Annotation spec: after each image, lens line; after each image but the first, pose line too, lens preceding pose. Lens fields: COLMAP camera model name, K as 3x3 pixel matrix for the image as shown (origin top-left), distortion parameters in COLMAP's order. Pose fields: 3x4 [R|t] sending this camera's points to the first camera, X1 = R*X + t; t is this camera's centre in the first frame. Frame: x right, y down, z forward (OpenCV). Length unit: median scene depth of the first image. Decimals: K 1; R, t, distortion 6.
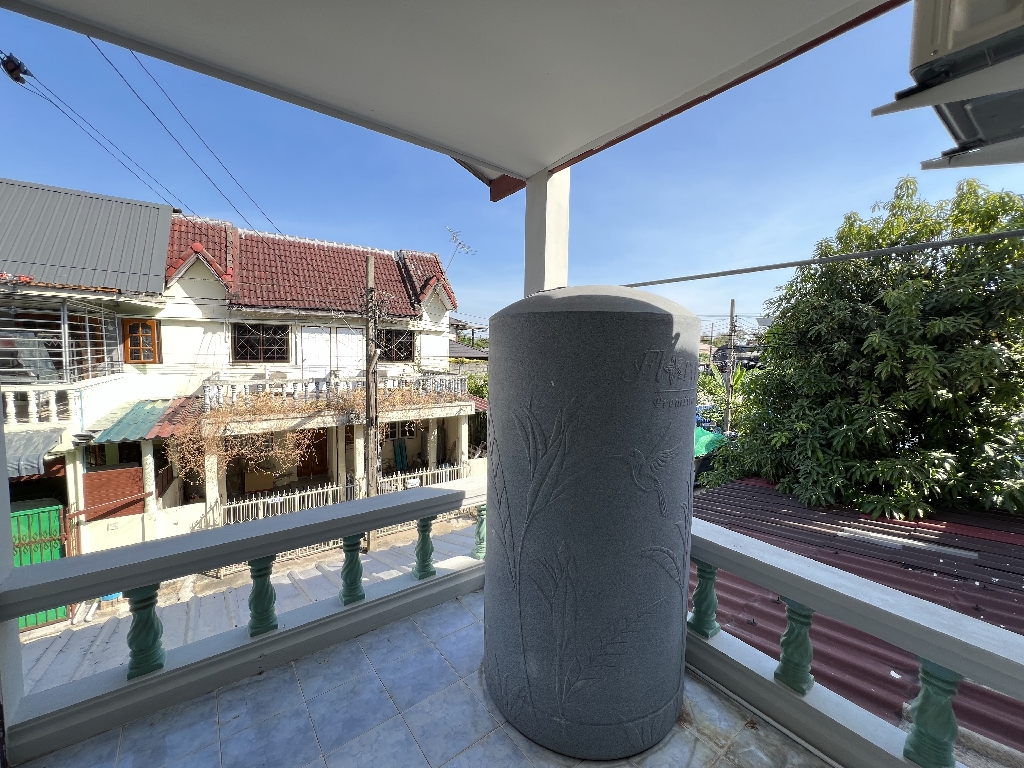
lens RADIAL K [[410.6, 0, 508.9], [0, 410.6, 380.3], [0, 0, 1]] dist [-0.002555, 0.000833]
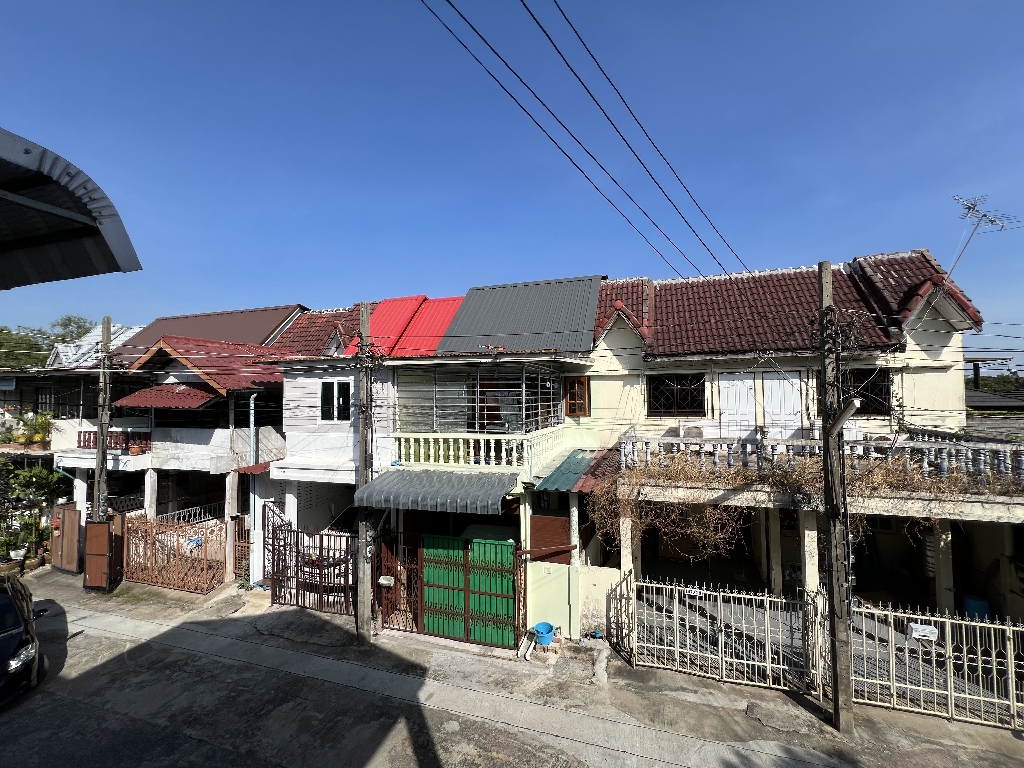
lens RADIAL K [[410.6, 0, 511.6], [0, 410.6, 380.6], [0, 0, 1]] dist [-0.002555, 0.000833]
pose [[0.608871, -0.056979, -0.791220, -0.116577], [-0.037865, 0.994193, -0.100734, -0.017925], [0.792365, 0.091294, 0.603177, 0.182306]]
